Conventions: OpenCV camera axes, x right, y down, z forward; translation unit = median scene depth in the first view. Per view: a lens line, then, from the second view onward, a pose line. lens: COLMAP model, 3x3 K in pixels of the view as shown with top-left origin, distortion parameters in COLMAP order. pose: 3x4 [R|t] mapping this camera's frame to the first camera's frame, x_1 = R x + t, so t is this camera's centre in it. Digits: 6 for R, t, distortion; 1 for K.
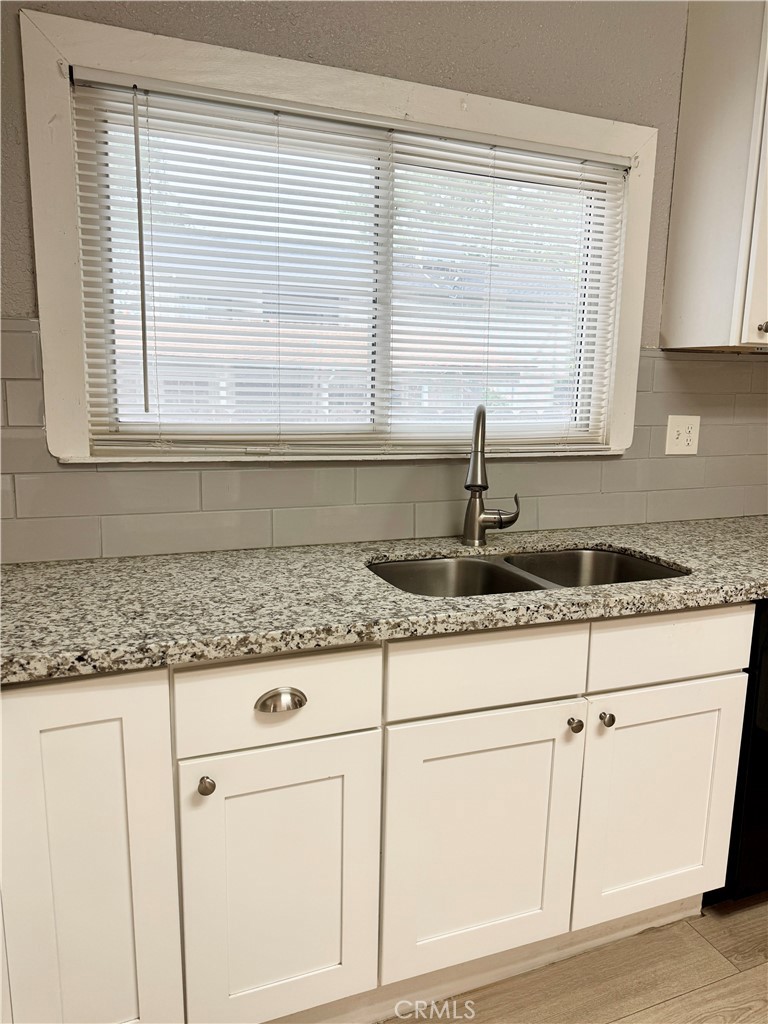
lens RADIAL K [[731.5, 0, 379.8], [0, 731.5, 507.8], [0, 0, 1]] dist [0.056366, -0.068875]
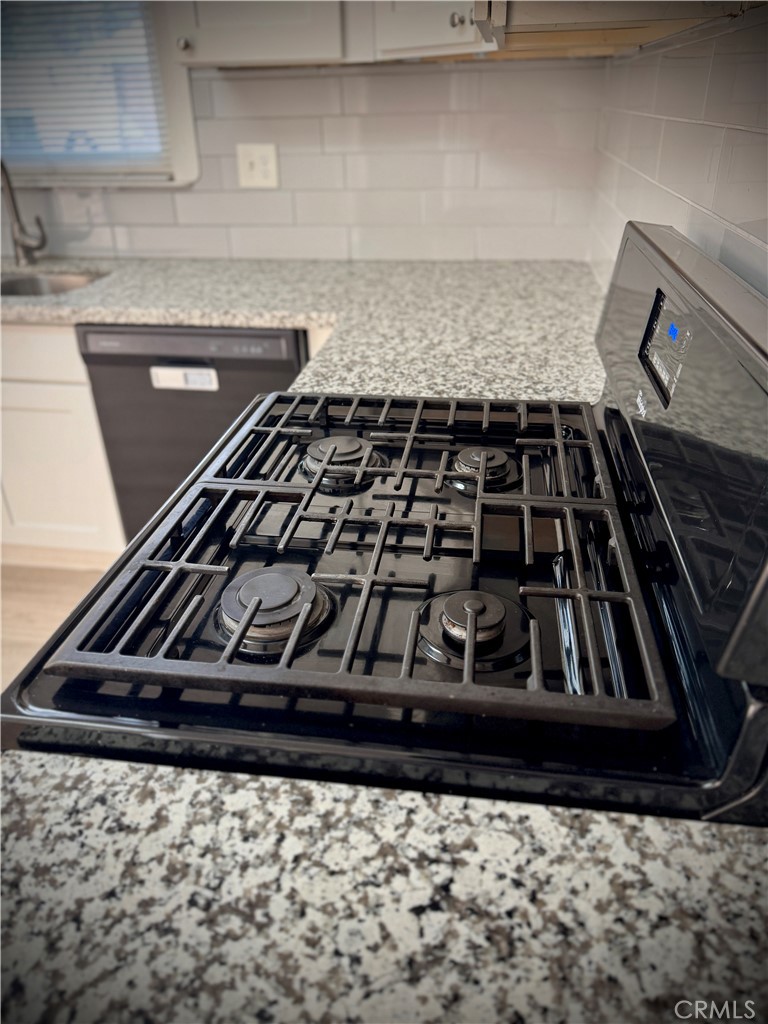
lens RADIAL K [[731.5, 0, 384.0], [0, 731.5, 508.3], [0, 0, 1]] dist [0.056366, -0.068875]
pose [[0.857776, 0.218882, -0.465092, 1.375109], [-0.050346, 0.936232, 0.347757, -0.028059], [0.511552, -0.274882, 0.814098, 0.195375]]
